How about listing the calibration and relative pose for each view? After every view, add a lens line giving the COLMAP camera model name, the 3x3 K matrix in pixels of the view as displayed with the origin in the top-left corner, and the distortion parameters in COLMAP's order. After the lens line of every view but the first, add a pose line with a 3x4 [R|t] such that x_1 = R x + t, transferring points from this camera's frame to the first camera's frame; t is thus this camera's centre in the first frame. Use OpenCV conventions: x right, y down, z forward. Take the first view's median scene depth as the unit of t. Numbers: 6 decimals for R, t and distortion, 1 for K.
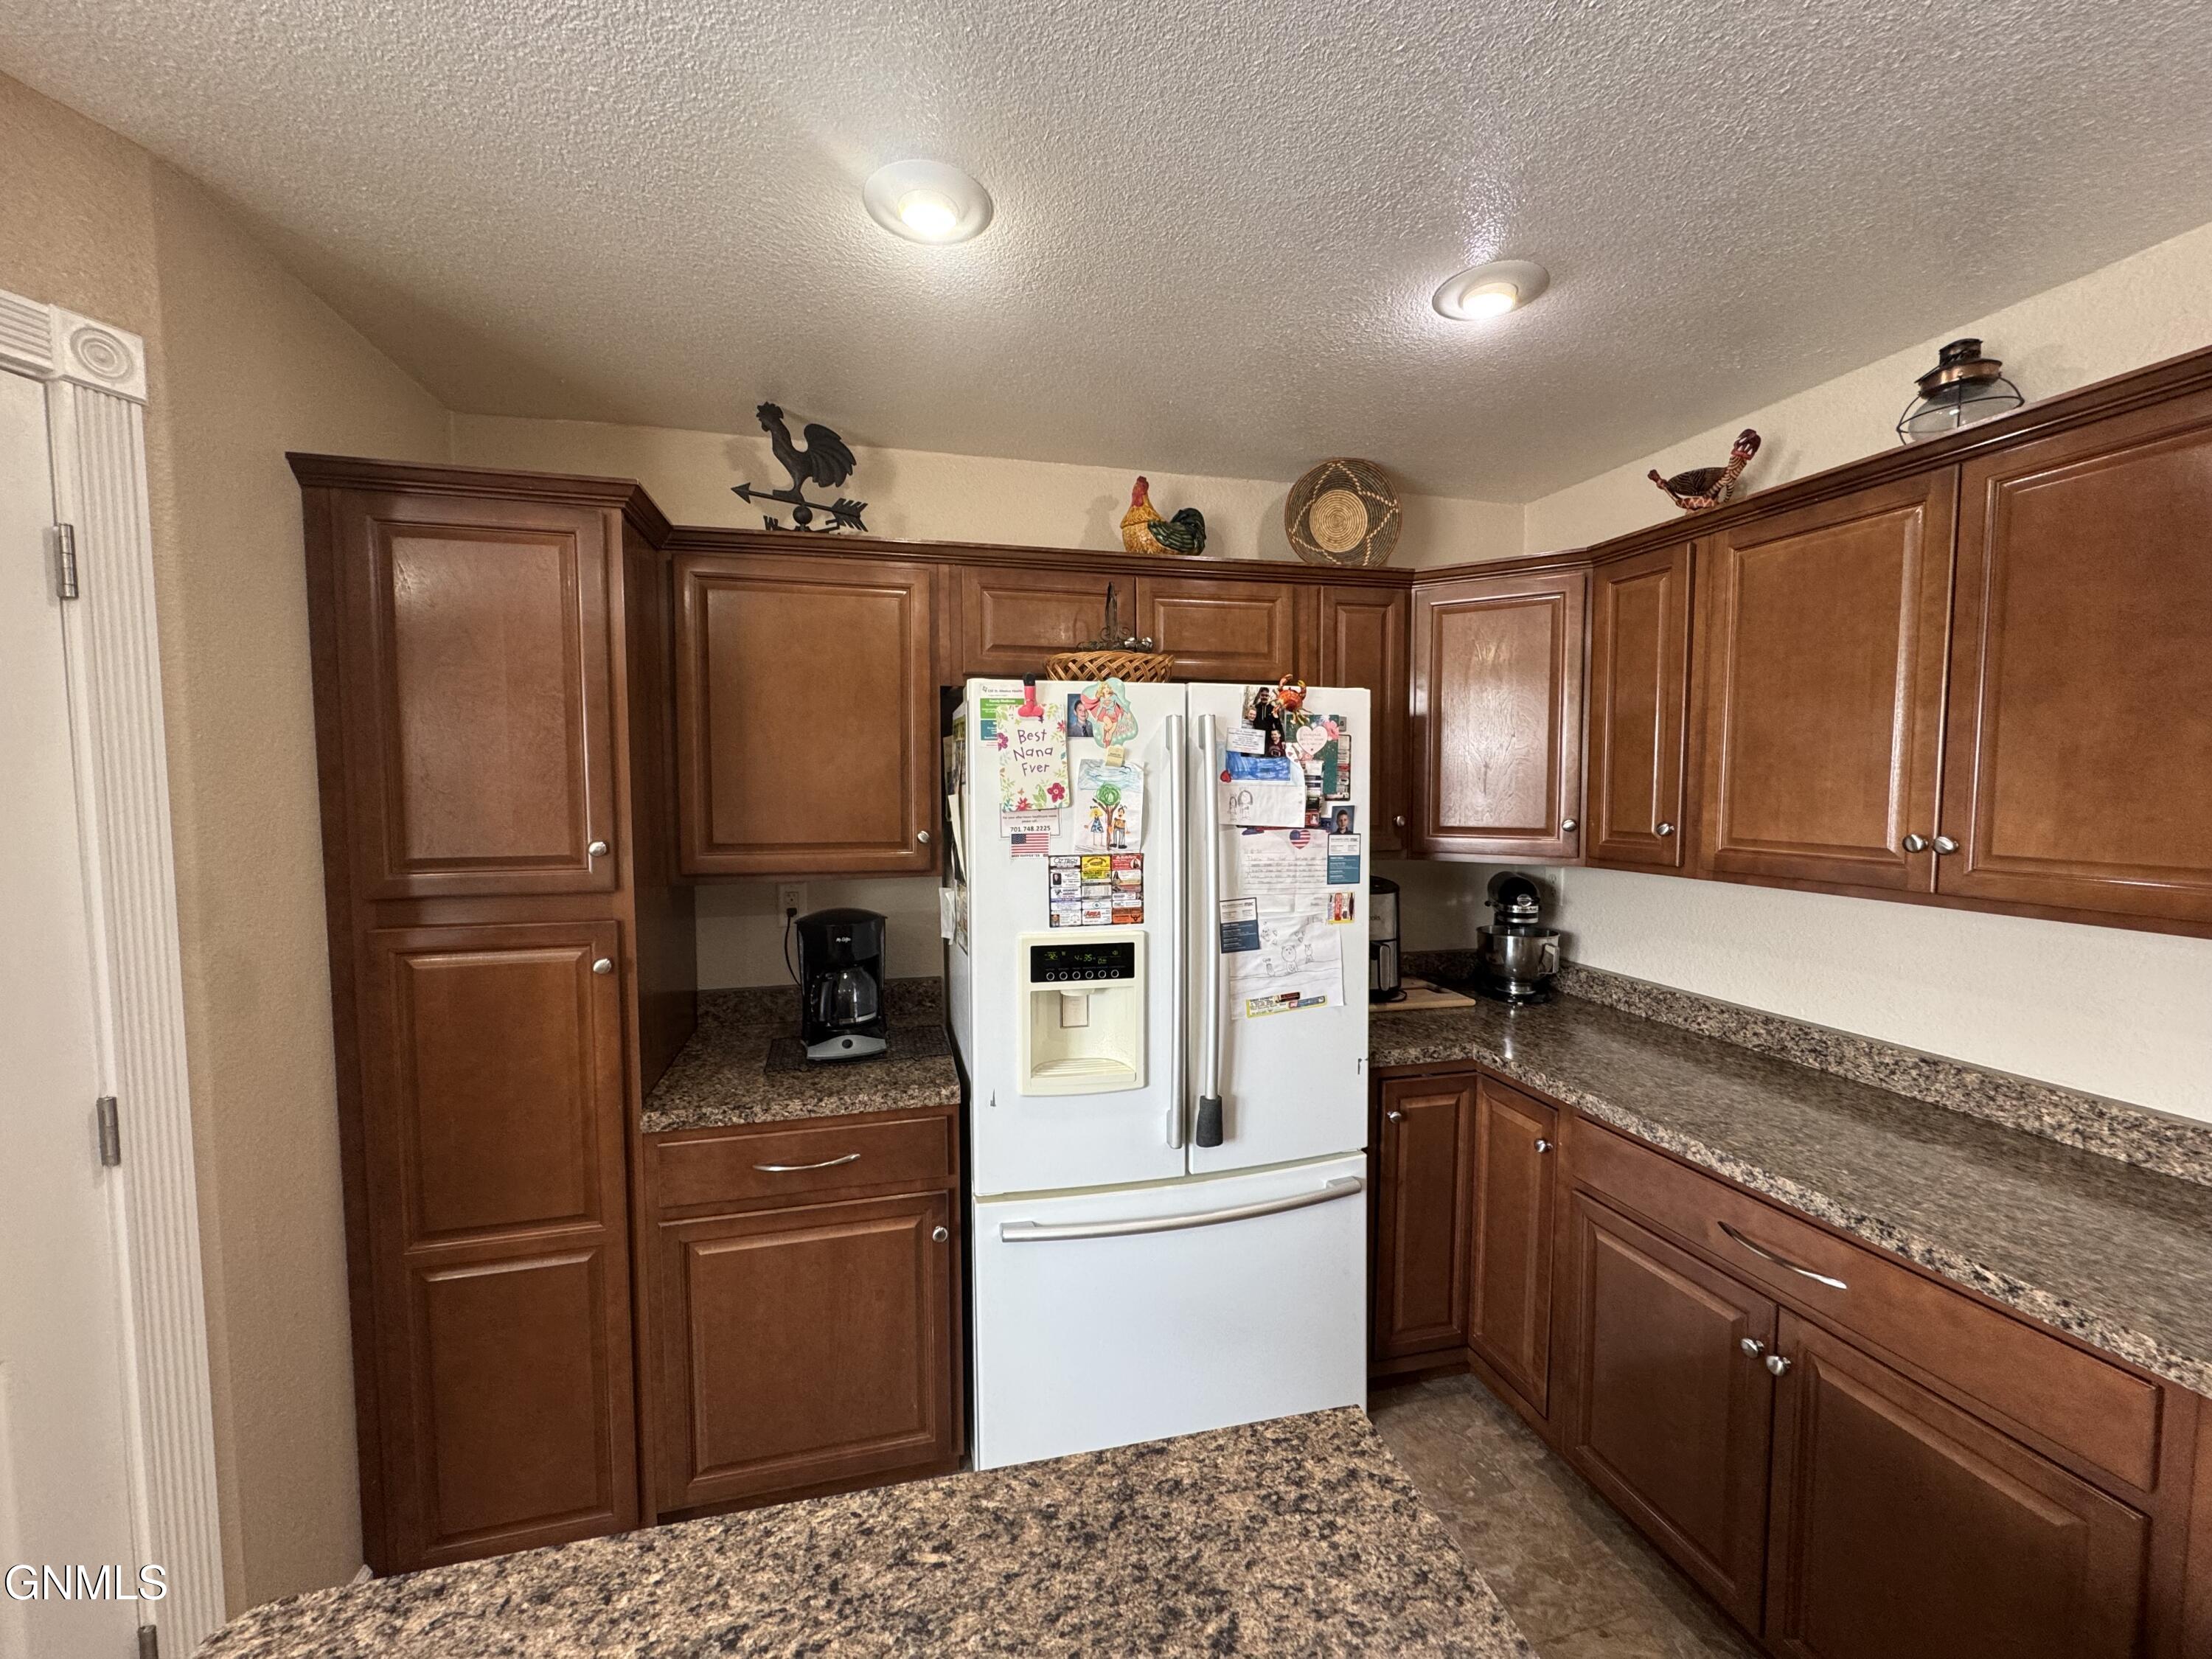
lens RADIAL K [[873.8, 0, 1104.0], [0, 873.8, 832.2], [0, 0, 1]] dist [-0.001553, 0.000094]
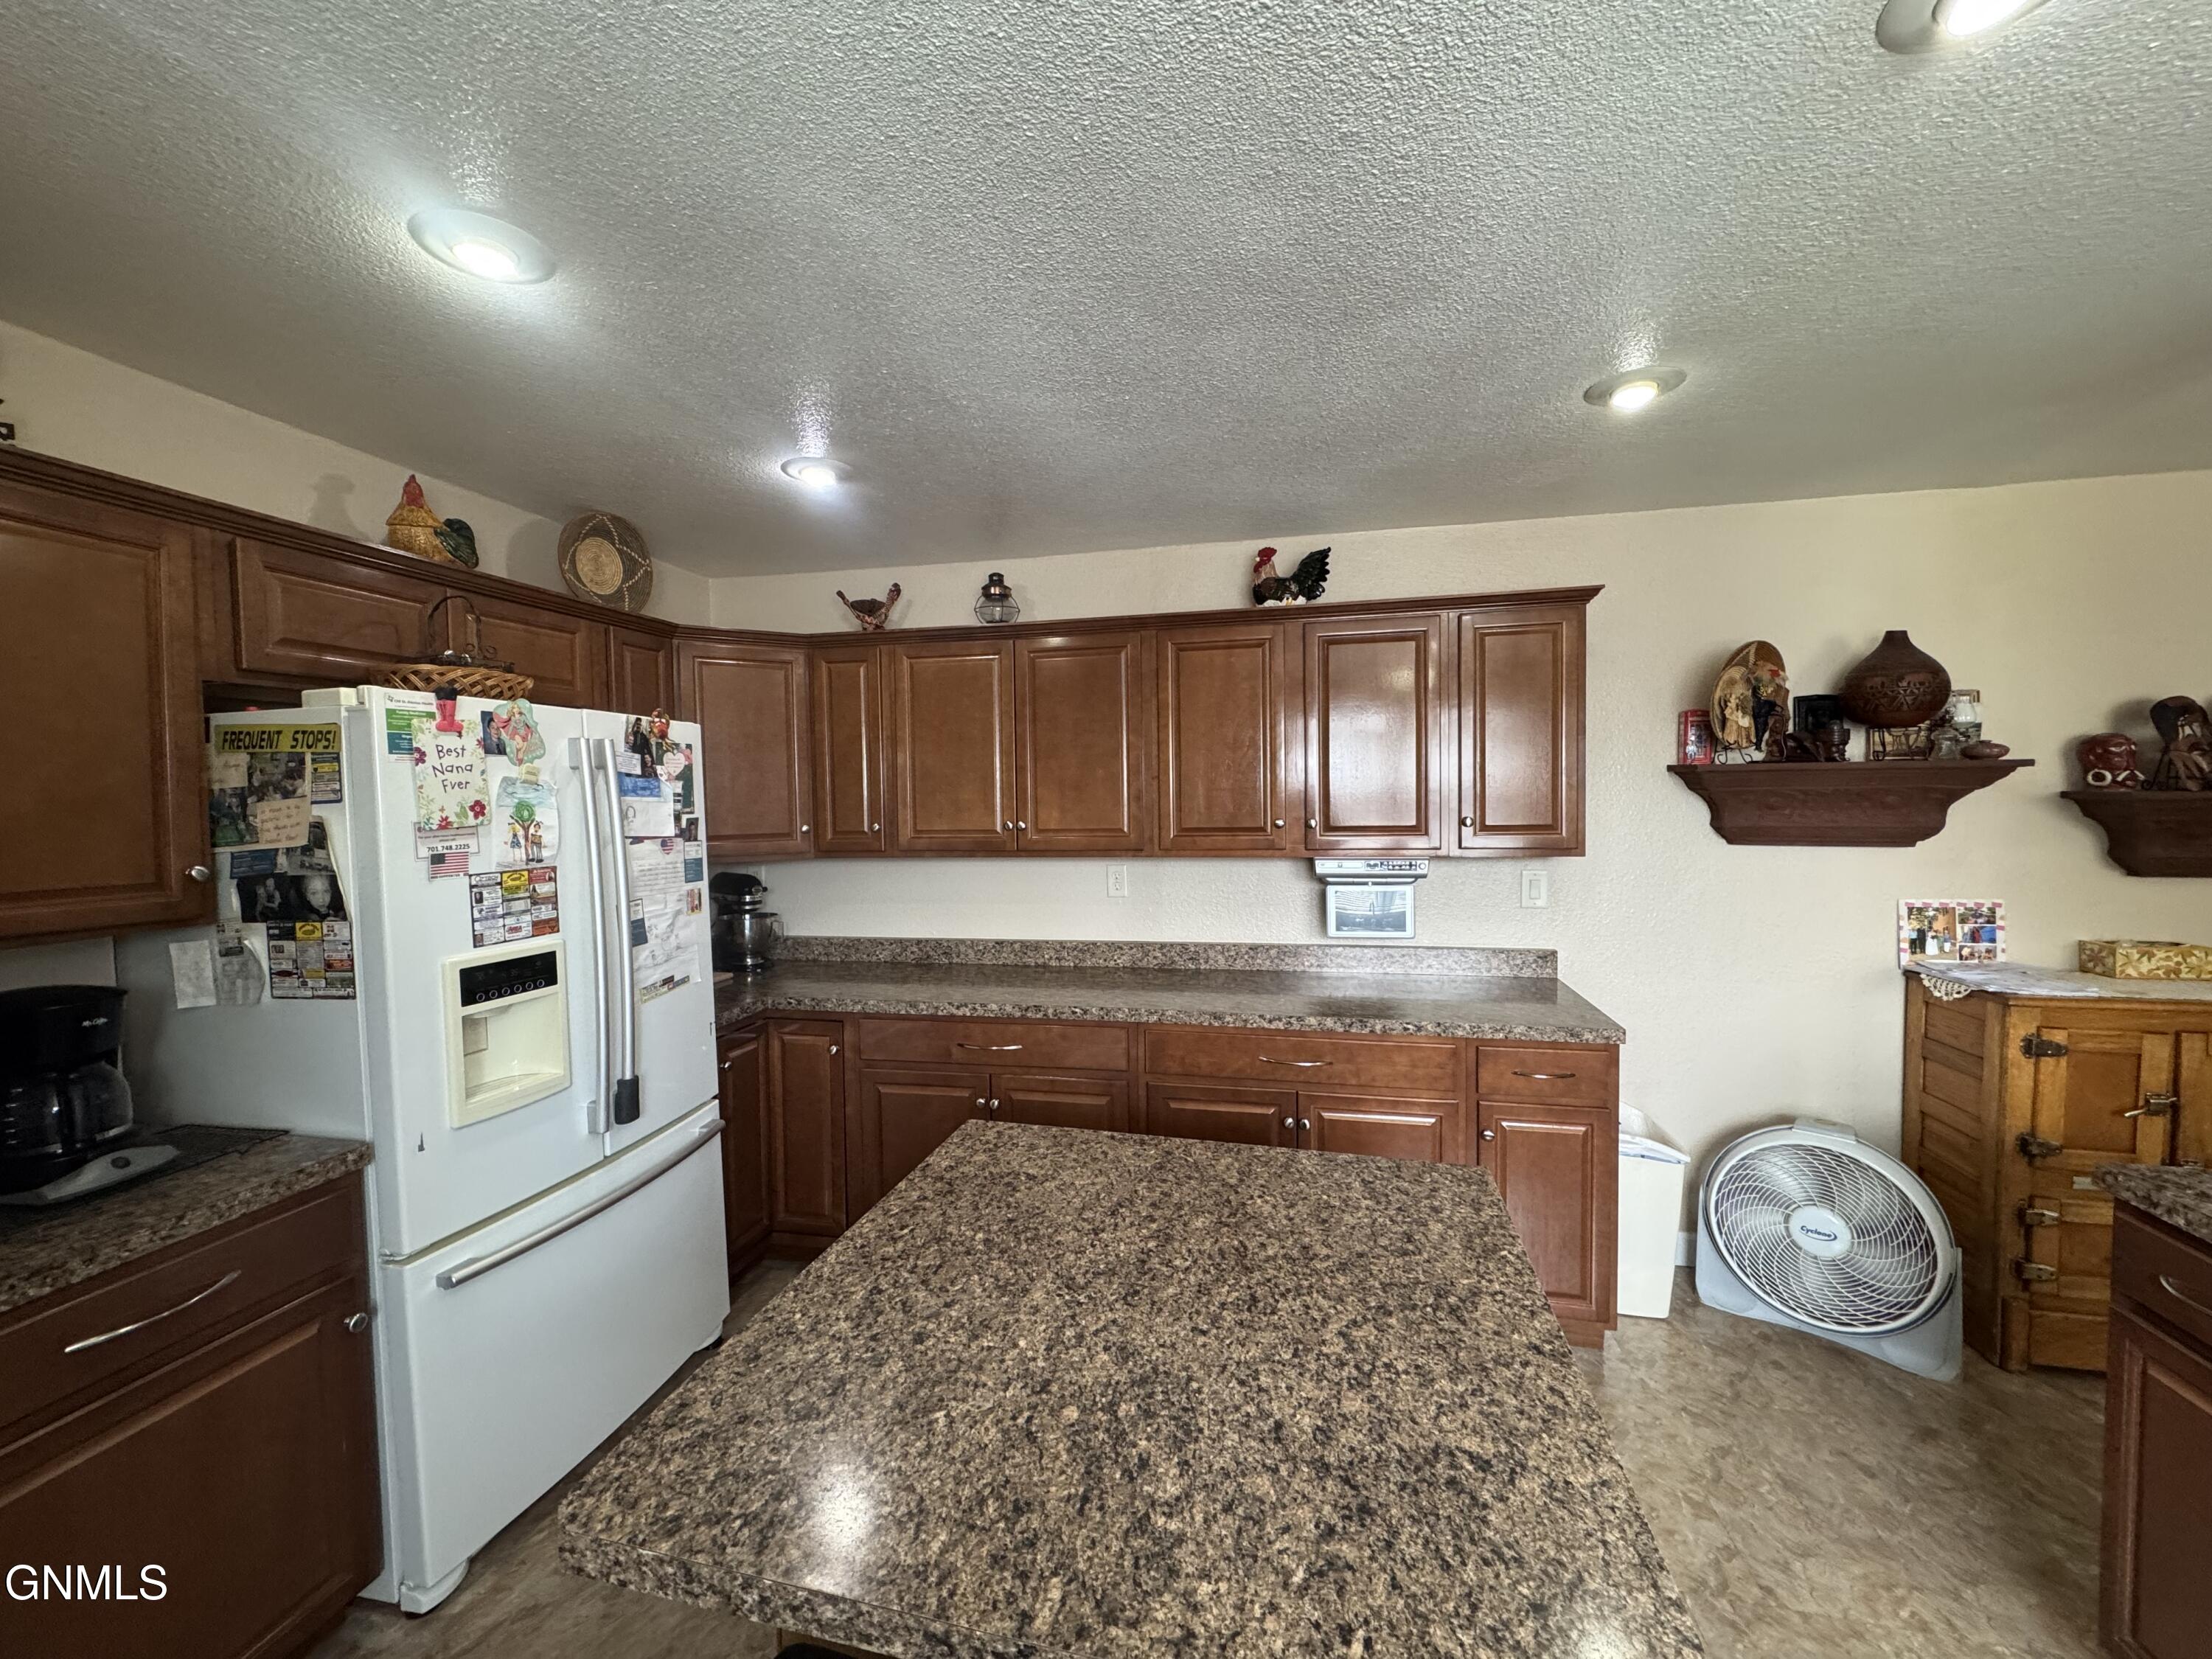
lens RADIAL K [[873.8, 0, 1103.2], [0, 873.8, 831.1], [0, 0, 1]] dist [-0.001553, 0.000094]
pose [[0.452610, -0.039004, 0.890855, -0.603359], [0.066755, 0.997722, 0.009767, 0.016093], [-0.889206, 0.055049, 0.454183, -0.074591]]
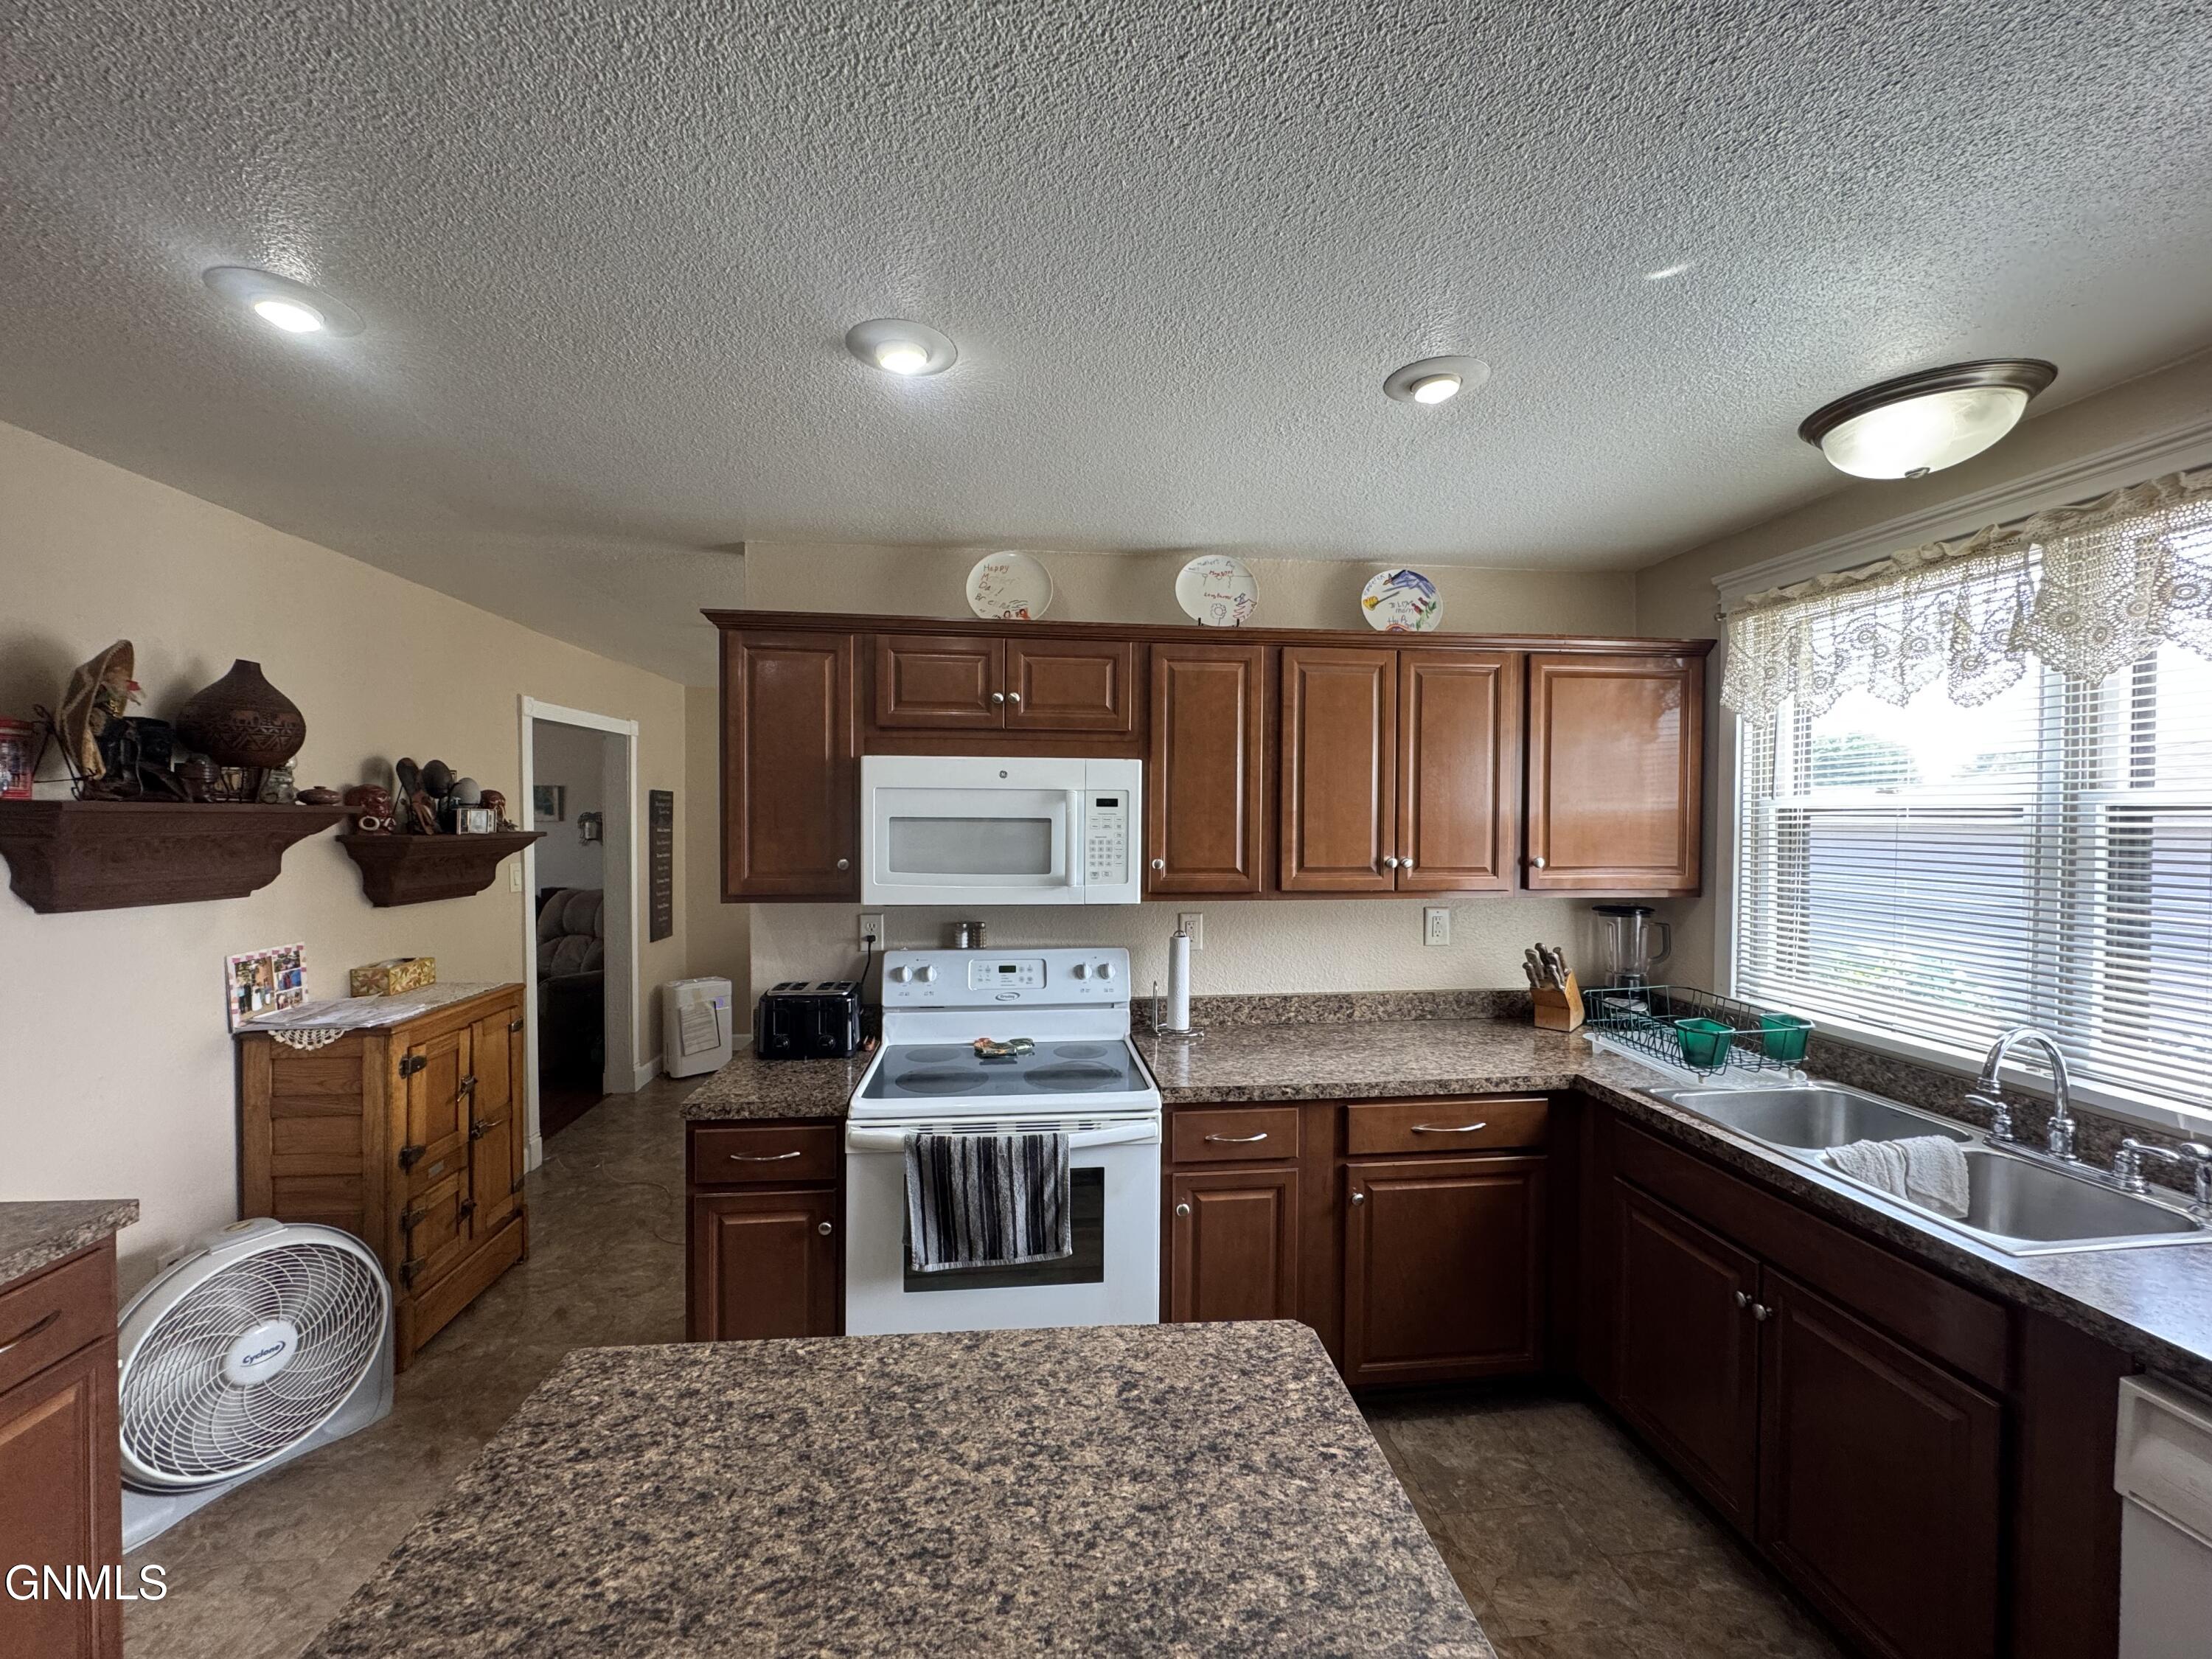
lens RADIAL K [[873.8, 0, 1105.5], [0, 873.8, 833.5], [0, 0, 1]] dist [-0.001553, 0.000094]
pose [[-0.989487, -0.005689, 0.144513, -0.197682], [0.005867, 0.996825, 0.079411, -0.048852], [-0.144506, 0.079424, -0.986311, 0.507228]]
